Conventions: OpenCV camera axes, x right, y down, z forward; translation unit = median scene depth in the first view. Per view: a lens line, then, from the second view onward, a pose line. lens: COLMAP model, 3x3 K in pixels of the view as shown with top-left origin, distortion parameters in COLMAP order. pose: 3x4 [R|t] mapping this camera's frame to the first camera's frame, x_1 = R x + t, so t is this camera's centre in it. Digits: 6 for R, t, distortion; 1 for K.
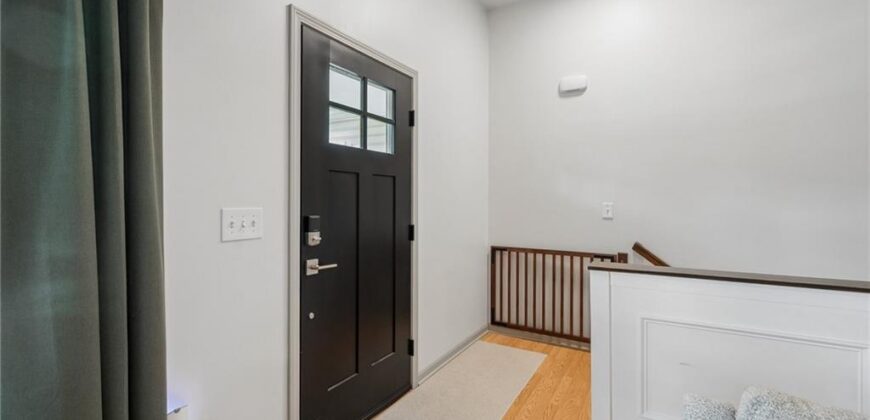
lens RADIAL K [[390.3, 0, 429.9], [0, 390.3, 198.6], [0, 0, 1]] dist [0.001399, 0.000182]
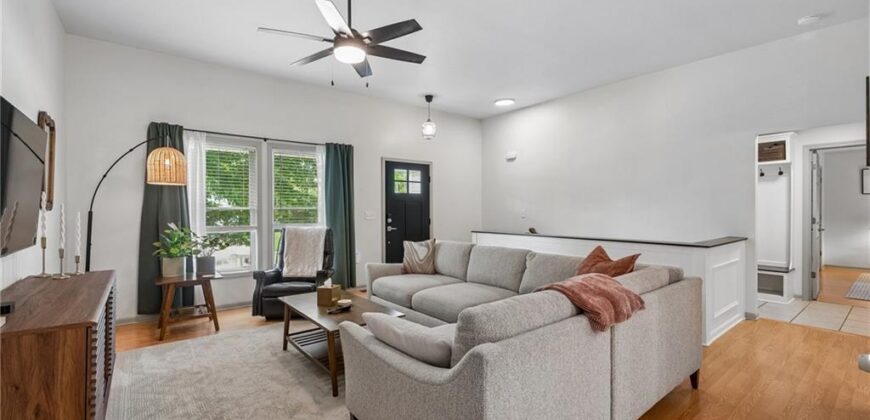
lens RADIAL K [[368.2, 0, 435.0], [0, 368.2, 210.0], [0, 0, 1]] dist [-0.000088, -0.000023]
pose [[0.935374, -0.005029, -0.353625, 1.046924], [0.006972, 0.999967, 0.004220, -0.002990], [0.353593, -0.006413, 0.935378, -1.627107]]
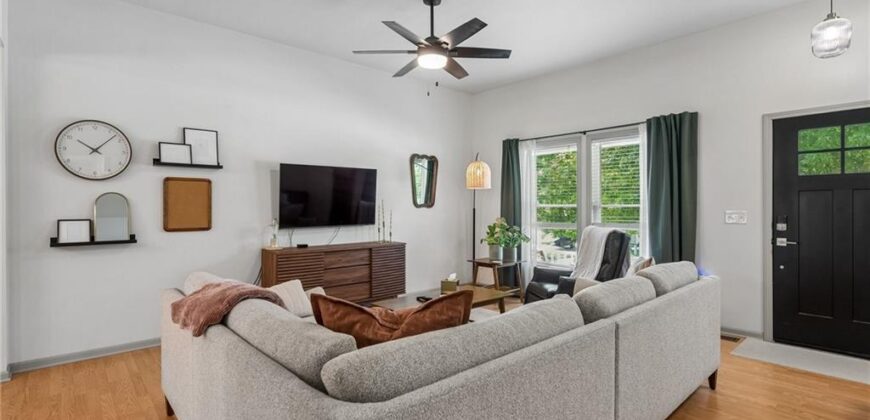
lens RADIAL K [[411.0, 0, 435.0], [0, 411.0, 210.0], [0, 0, 1]] dist [-0.000695, -0.000400]
pose [[-0.290850, 0.001497, -0.956767, 1.779790], [0.005720, 0.999984, -0.000174, 0.007133], [0.956752, -0.005523, -0.290854, -0.039082]]
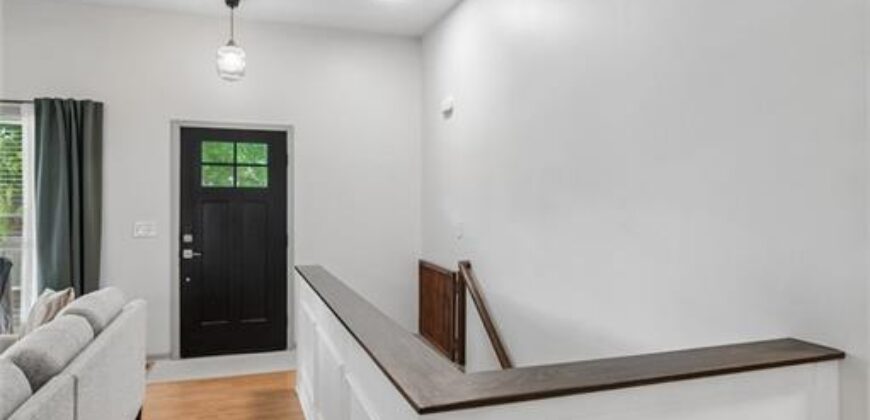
lens RADIAL K [[551.2, 0, 430.1], [0, 551.2, 205.1], [0, 0, 1]] dist [-0.004199, -0.001572]
pose [[0.768069, -0.005158, -0.640346, 1.907698], [0.004138, 0.999987, -0.003091, -0.037478], [0.640353, -0.000276, 0.768081, -0.239371]]
